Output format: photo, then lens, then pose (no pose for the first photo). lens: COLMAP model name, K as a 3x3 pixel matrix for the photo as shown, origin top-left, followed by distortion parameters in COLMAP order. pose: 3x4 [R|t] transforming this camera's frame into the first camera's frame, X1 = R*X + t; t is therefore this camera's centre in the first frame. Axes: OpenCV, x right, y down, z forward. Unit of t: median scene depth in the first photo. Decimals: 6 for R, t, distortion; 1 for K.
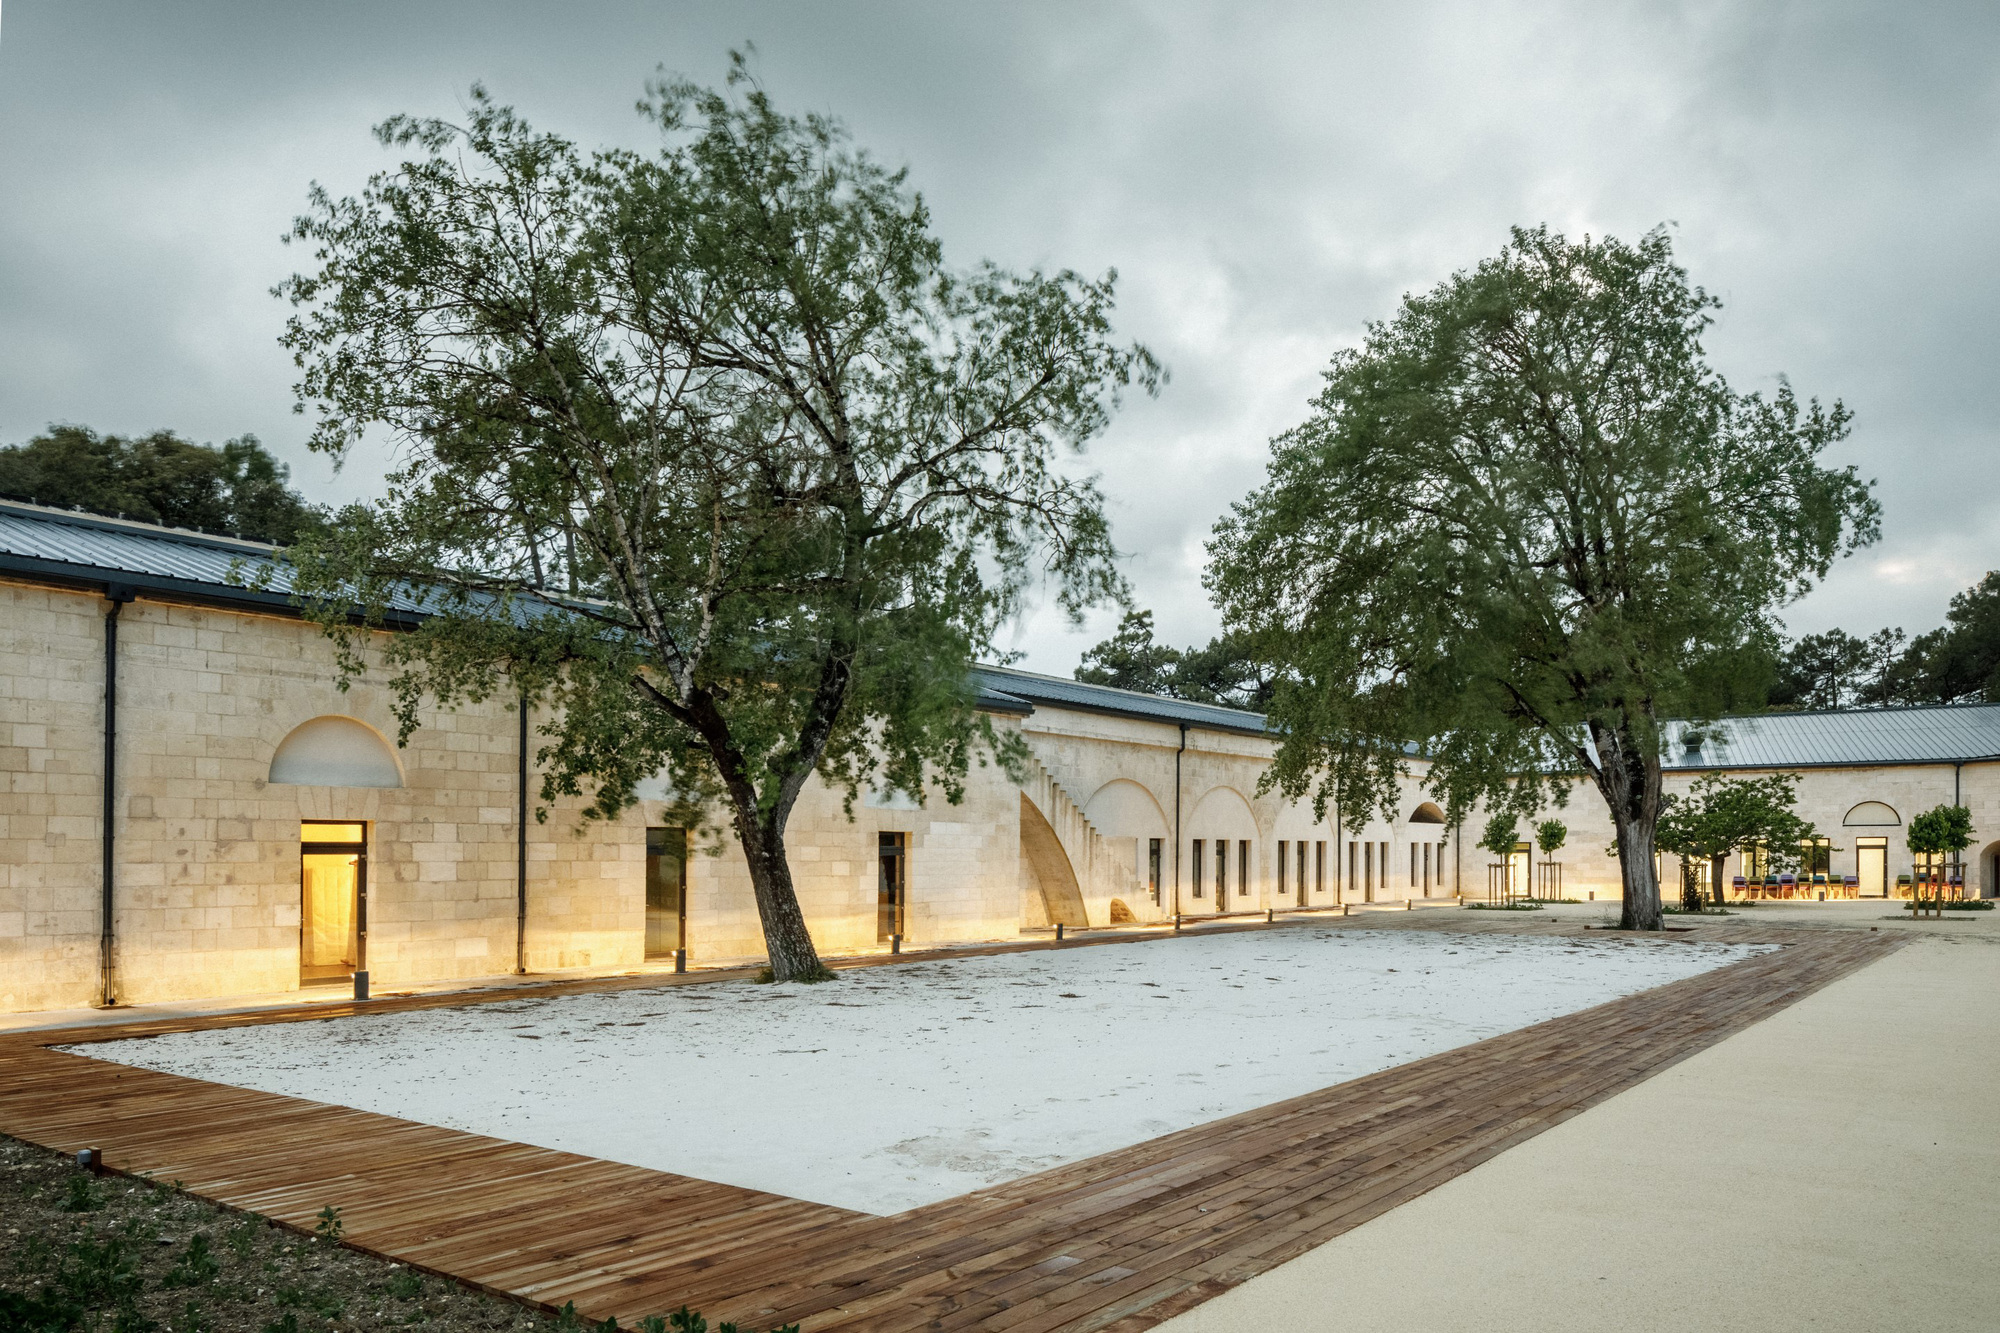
lens RADIAL K [[1437.4, 0, 1000.0], [0, 1437.4, 666.5], [0, 0, 1]] dist [0.000708, 0.000565]
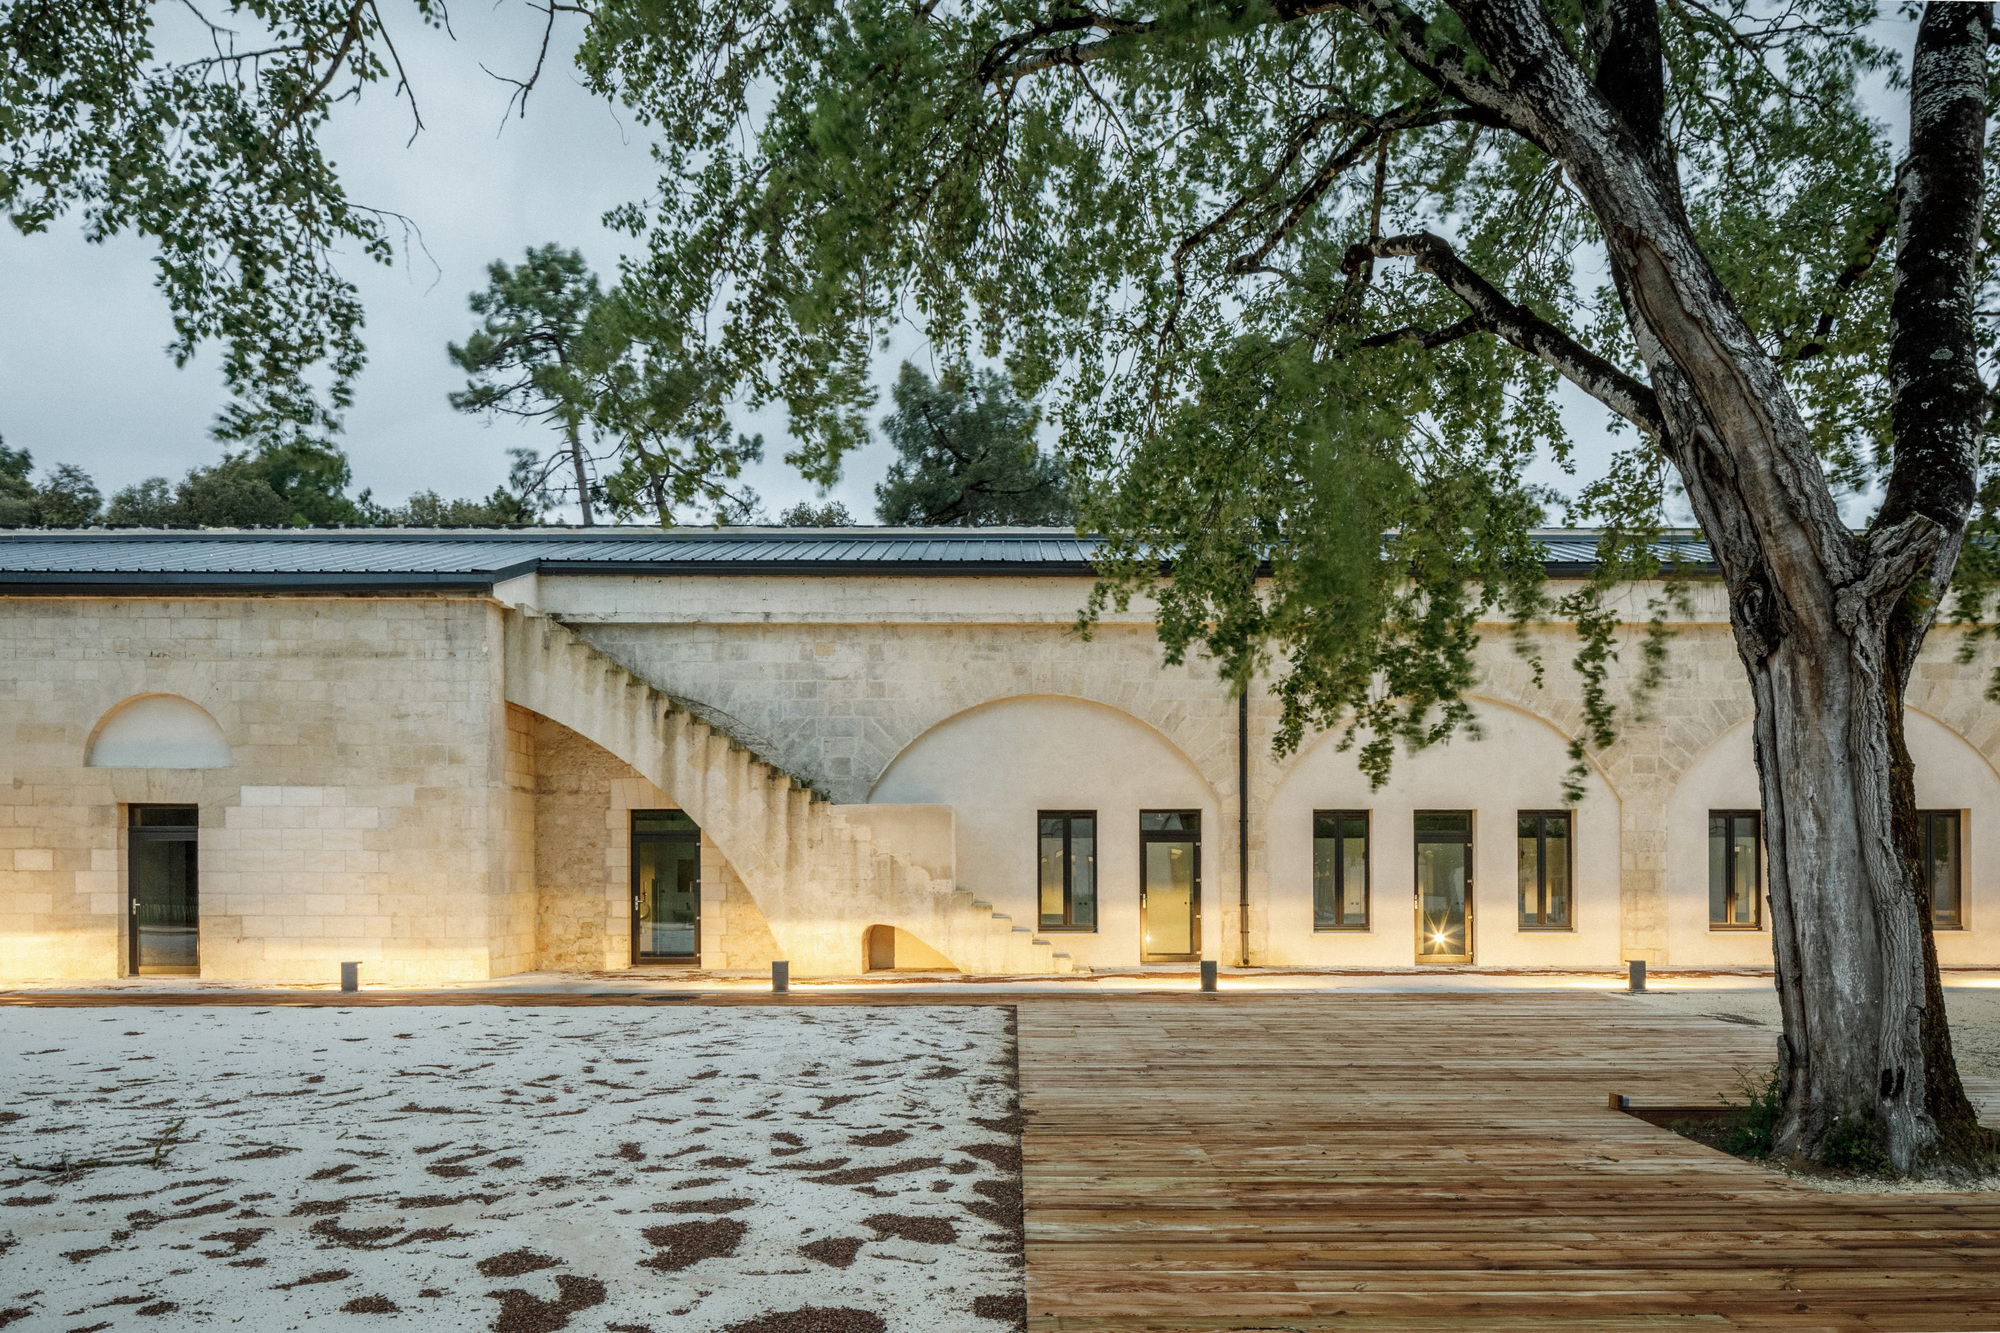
lens RADIAL K [[1437.4, 0, 1000.0], [0, 1437.4, 666.5], [0, 0, 1]] dist [0.000708, 0.000565]
pose [[0.604072, -0.091879, -0.791616, 0.483913], [0.099906, 0.994226, -0.039158, 0.085013], [0.790643, -0.055433, 0.609763, 0.657320]]
